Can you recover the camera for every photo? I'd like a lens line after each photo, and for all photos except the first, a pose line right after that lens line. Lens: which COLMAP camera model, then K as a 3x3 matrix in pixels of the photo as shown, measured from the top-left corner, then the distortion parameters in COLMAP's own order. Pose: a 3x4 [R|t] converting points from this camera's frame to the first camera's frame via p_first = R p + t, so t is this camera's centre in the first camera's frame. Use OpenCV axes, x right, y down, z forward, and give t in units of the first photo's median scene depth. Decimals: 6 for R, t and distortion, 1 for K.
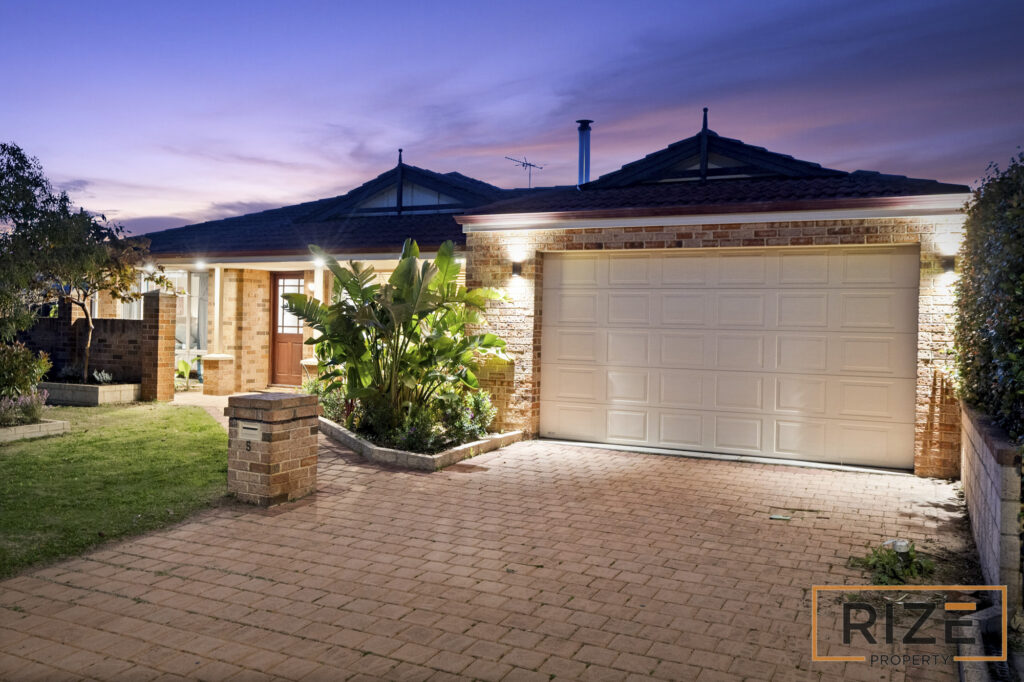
lens RADIAL K [[841.7, 0, 517.7], [0, 841.7, 335.0], [0, 0, 1]] dist [0.016844, 0.009386]
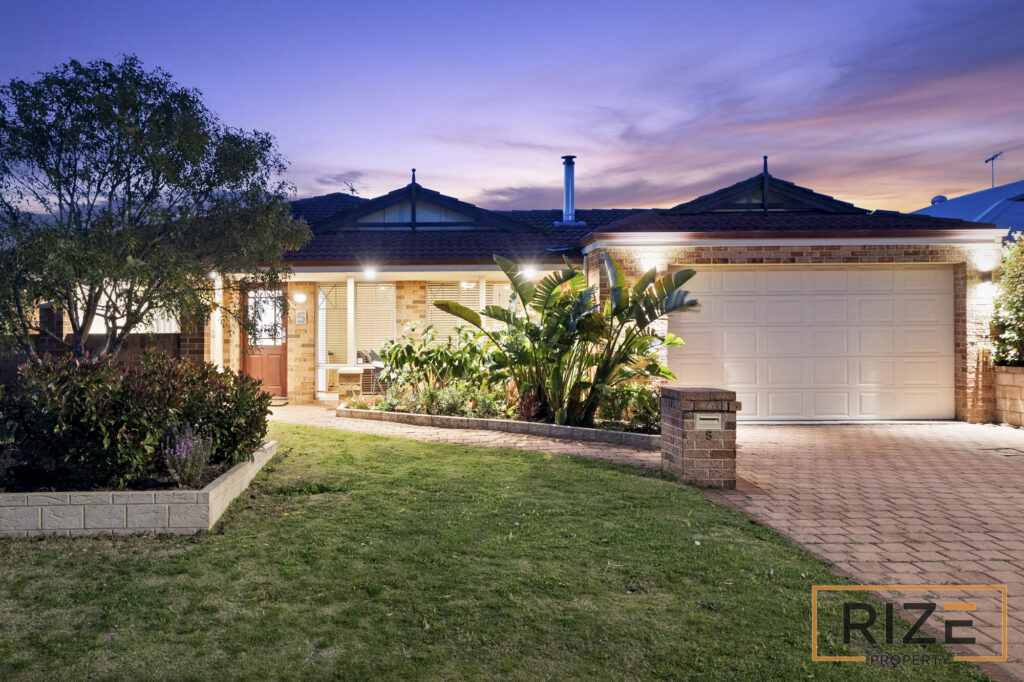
lens RADIAL K [[721.4, 0, 511.2], [0, 721.4, 334.7], [0, 0, 1]] dist [0.010232, 0.005024]
pose [[0.903060, -0.024686, 0.428805, -0.661926], [0.030142, 0.999528, -0.005937, -0.000520], [-0.428456, 0.018286, 0.903377, 0.183328]]
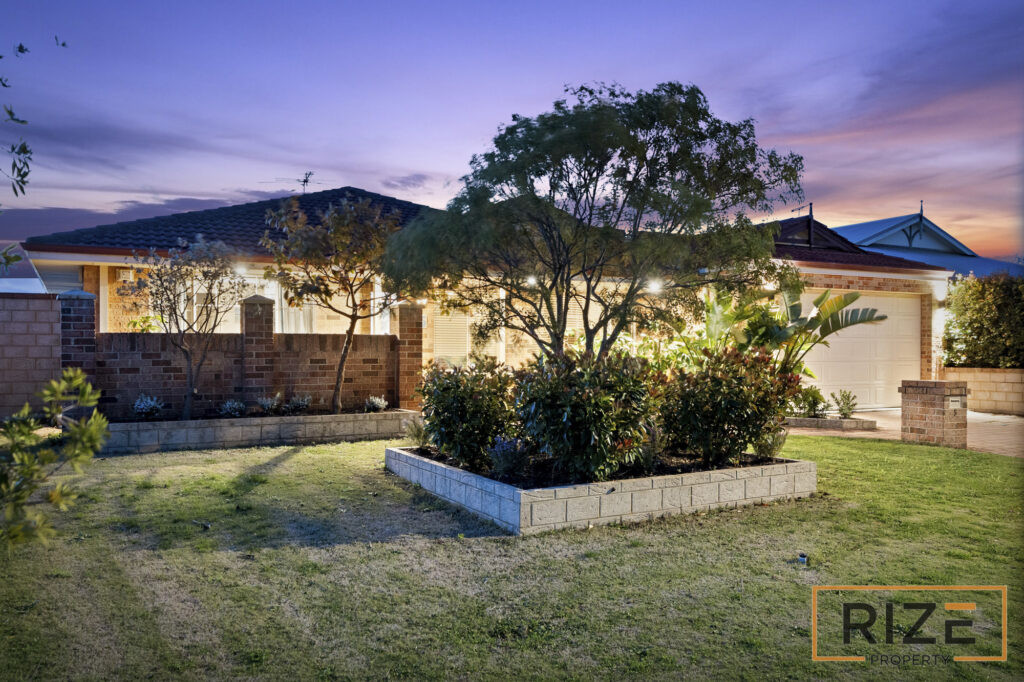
lens RADIAL K [[793.3, 0, 508.8], [0, 793.3, 349.5], [0, 0, 1]] dist [0.009560, 0.000046]
pose [[0.591918, -0.019043, 0.805773, -1.453599], [0.021523, 0.999738, 0.007817, -0.009561], [-0.805711, 0.012716, 0.592172, 0.594088]]
